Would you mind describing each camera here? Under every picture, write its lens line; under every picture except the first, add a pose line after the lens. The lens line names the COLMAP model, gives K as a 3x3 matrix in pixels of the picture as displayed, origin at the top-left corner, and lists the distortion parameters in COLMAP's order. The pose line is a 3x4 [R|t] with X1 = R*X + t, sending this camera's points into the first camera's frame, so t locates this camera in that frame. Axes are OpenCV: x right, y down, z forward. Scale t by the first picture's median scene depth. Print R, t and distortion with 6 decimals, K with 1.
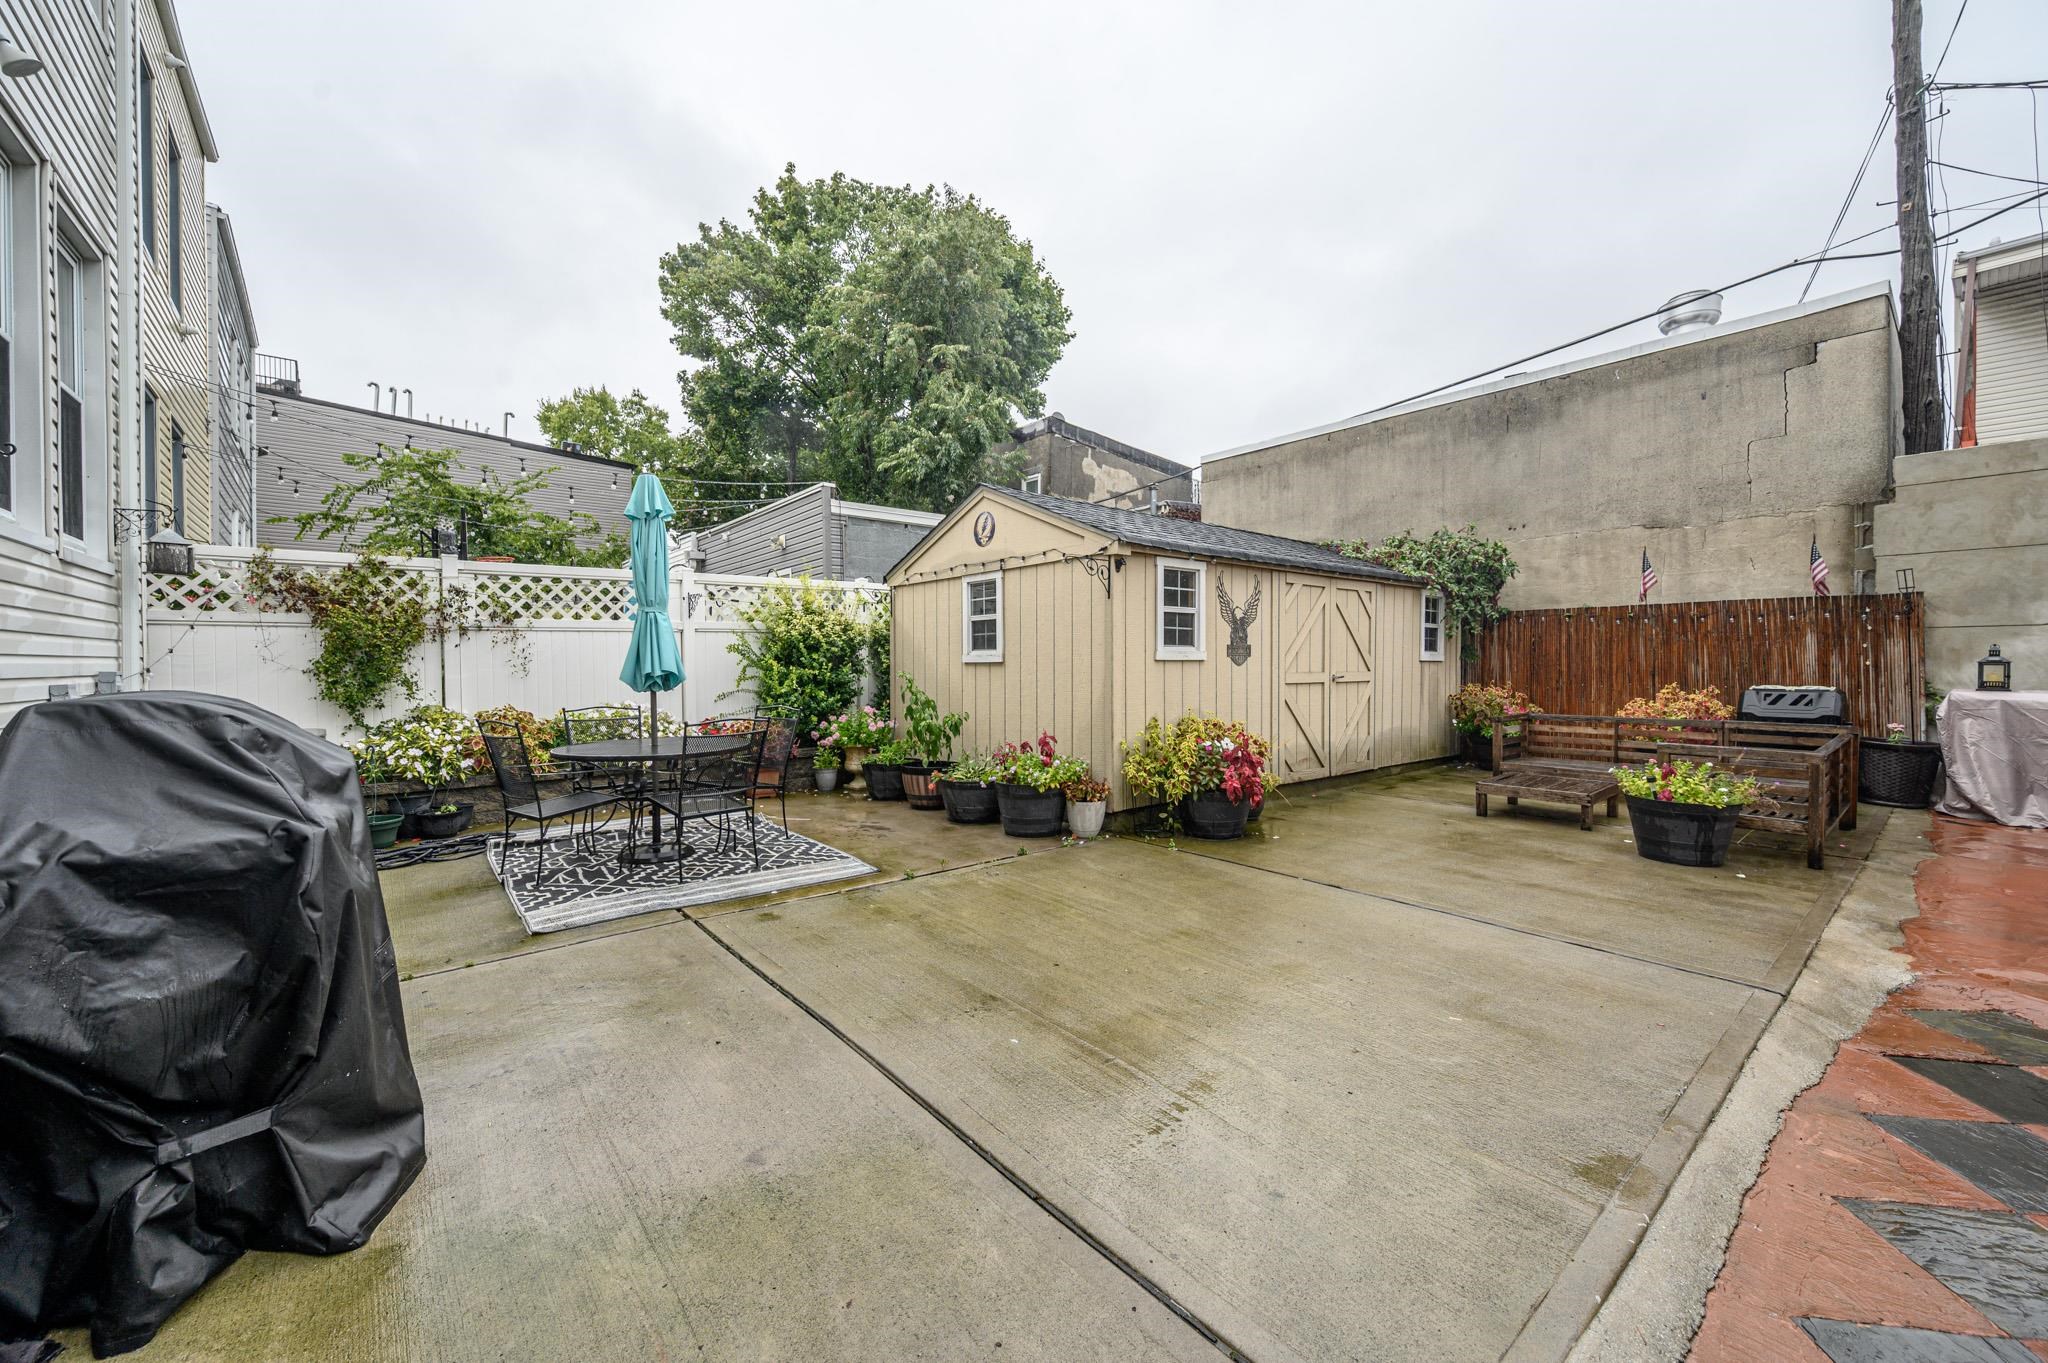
lens RADIAL K [[808.4, 0, 1023.8], [0, 808.4, 677.2], [0, 0, 1]] dist [0.000407, 0.000085]
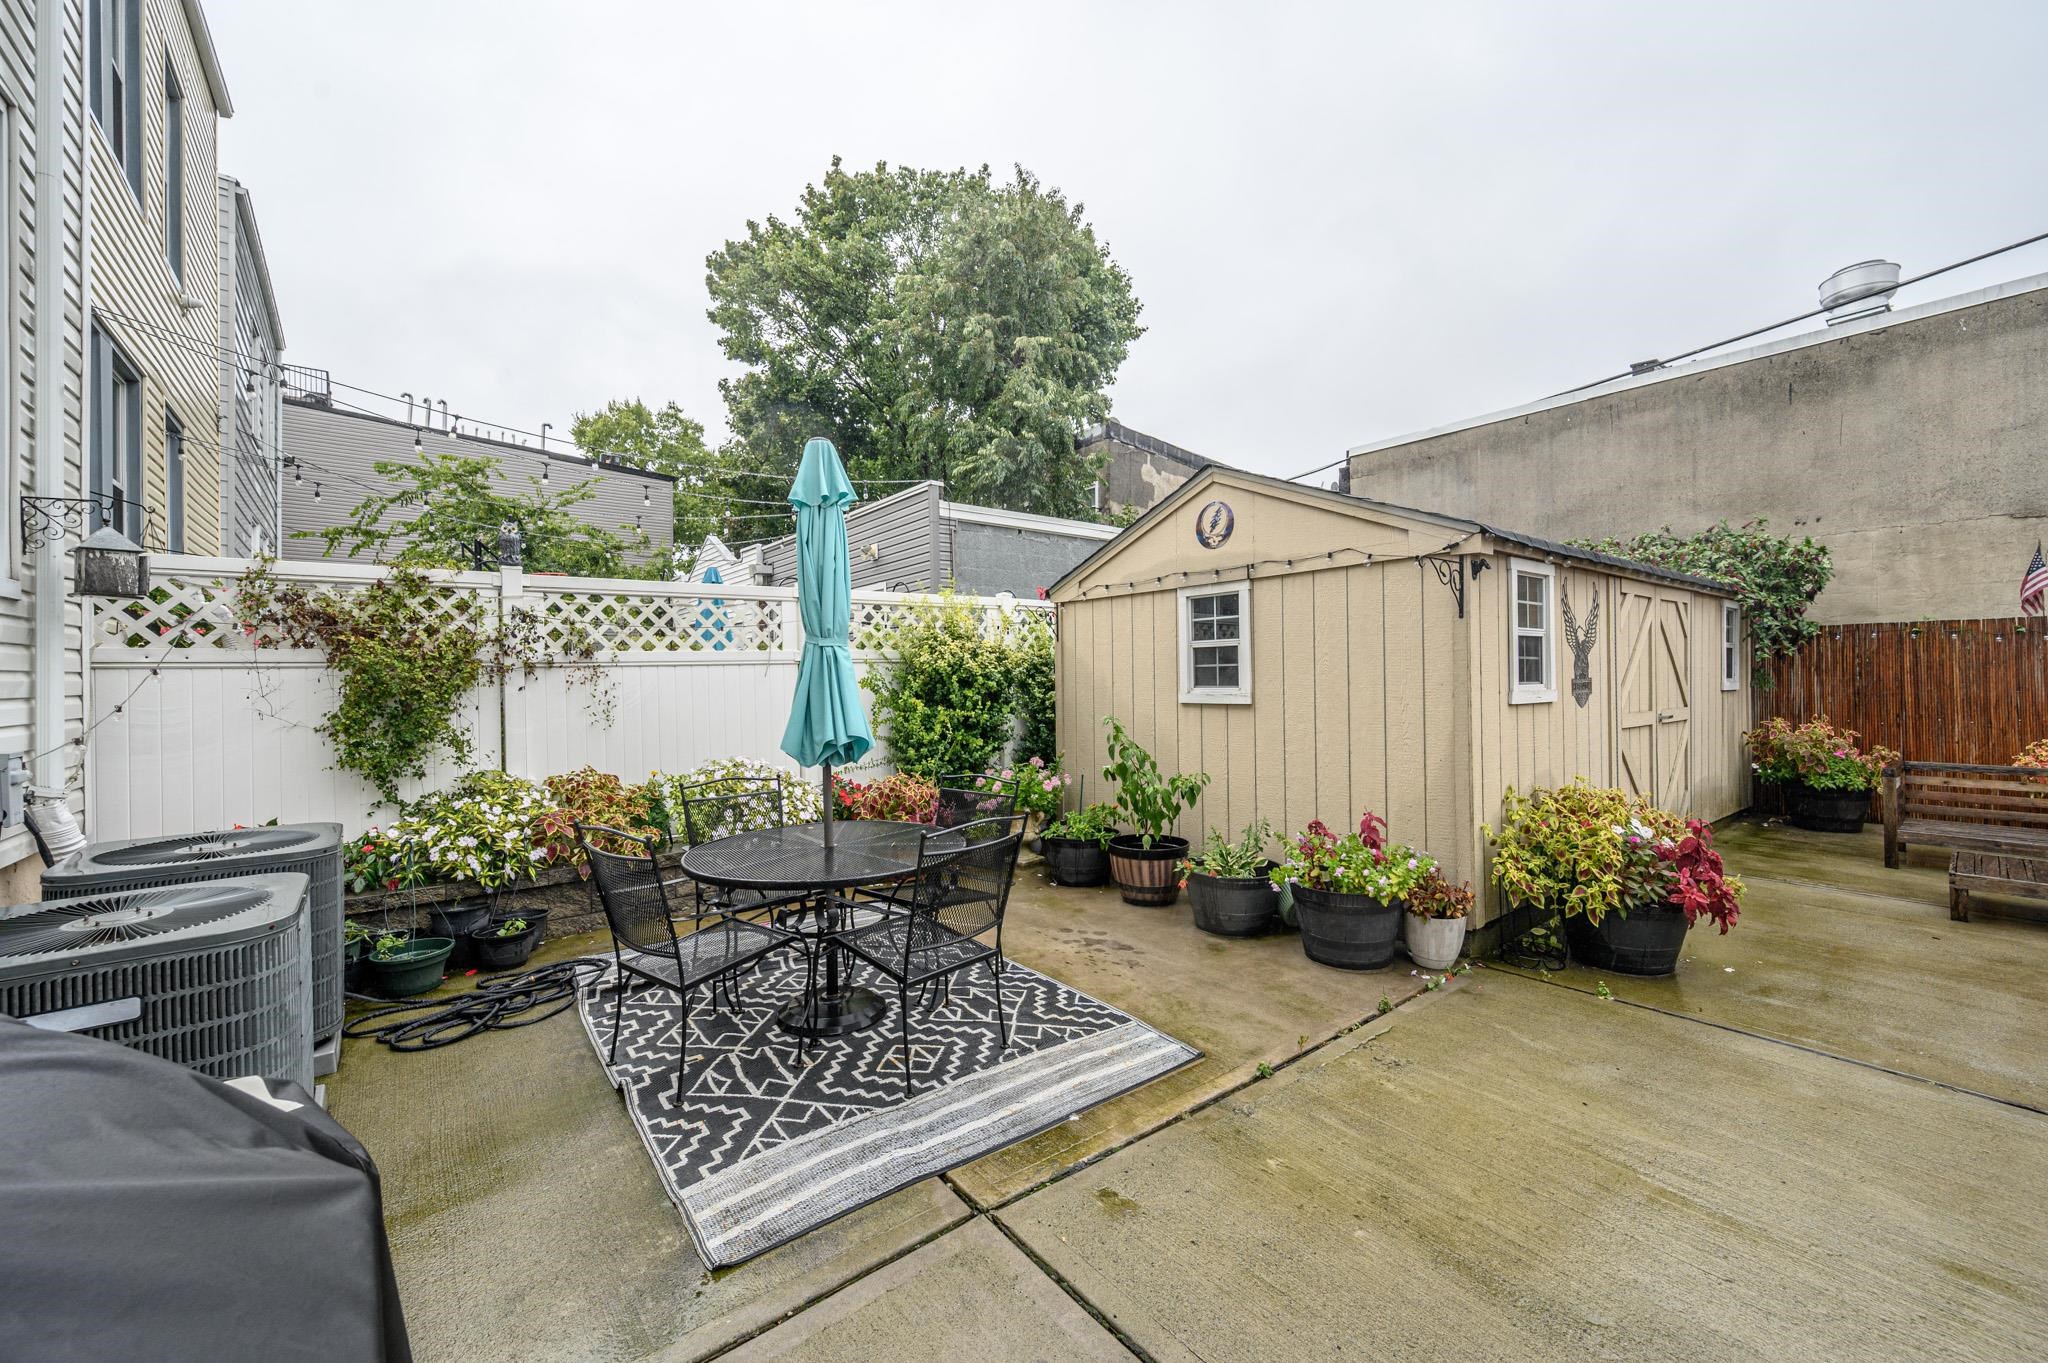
lens RADIAL K [[803.2, 0, 1023.4], [0, 803.2, 677.3], [0, 0, 1]] dist [-0.000331, 0.000164]
pose [[0.999757, -0.008164, -0.020476, -0.202022], [0.007837, 0.999842, -0.015965, -0.030619], [0.020603, 0.015801, 0.999663, 0.244621]]
